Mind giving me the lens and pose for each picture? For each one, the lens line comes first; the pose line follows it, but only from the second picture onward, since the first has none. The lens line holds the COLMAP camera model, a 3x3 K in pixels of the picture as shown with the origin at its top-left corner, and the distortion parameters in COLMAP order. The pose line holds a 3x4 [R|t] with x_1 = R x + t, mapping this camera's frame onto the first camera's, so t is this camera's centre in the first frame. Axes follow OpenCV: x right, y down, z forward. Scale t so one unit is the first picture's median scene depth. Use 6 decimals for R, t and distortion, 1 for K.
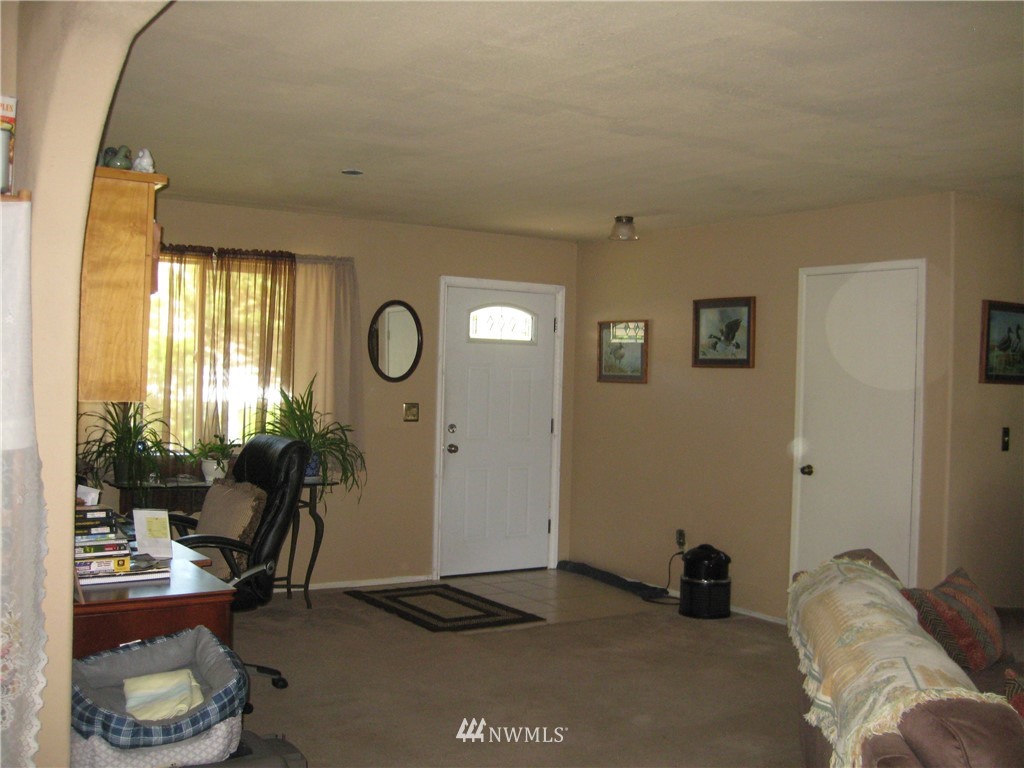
lens RADIAL K [[1074.3, 0, 512.0], [0, 1074.3, 384.0], [0, 0, 1]] dist [-0.158965, 0.225675]
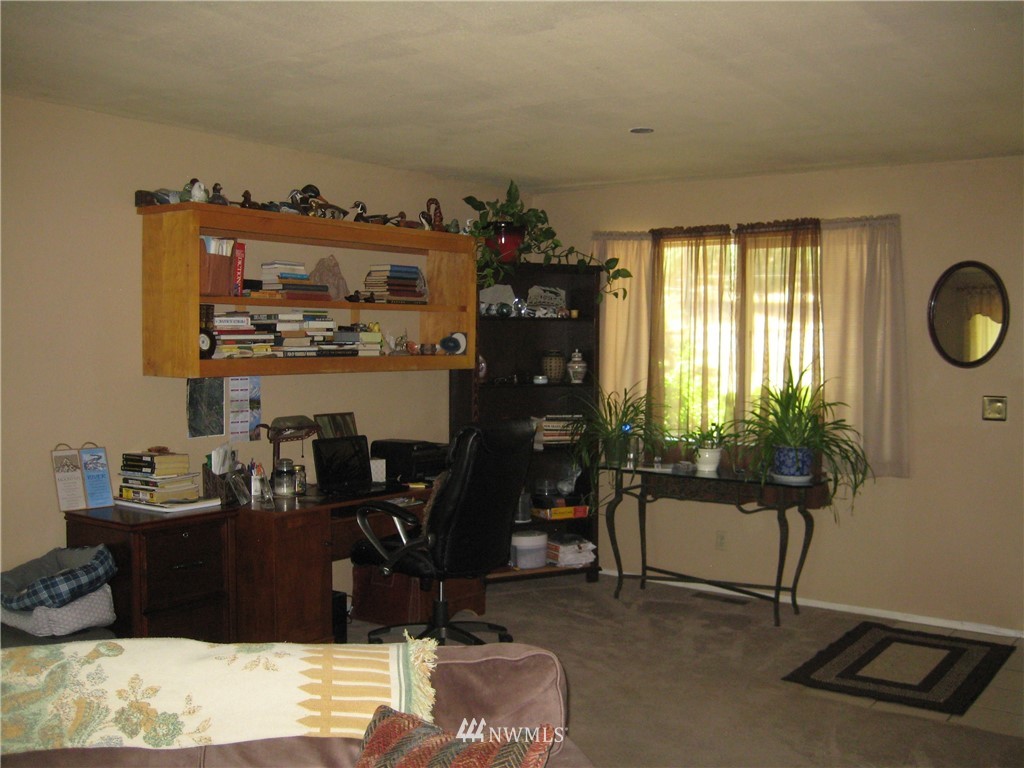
lens RADIAL K [[1074.3, 0, 512.0], [0, 1074.3, 384.0], [0, 0, 1]] dist [-0.158965, 0.225675]
pose [[0.339566, 0.016754, -0.940433, 0.541321], [-0.006127, 0.999860, 0.015601, -0.000136], [0.940562, 0.000464, 0.339621, 0.485011]]
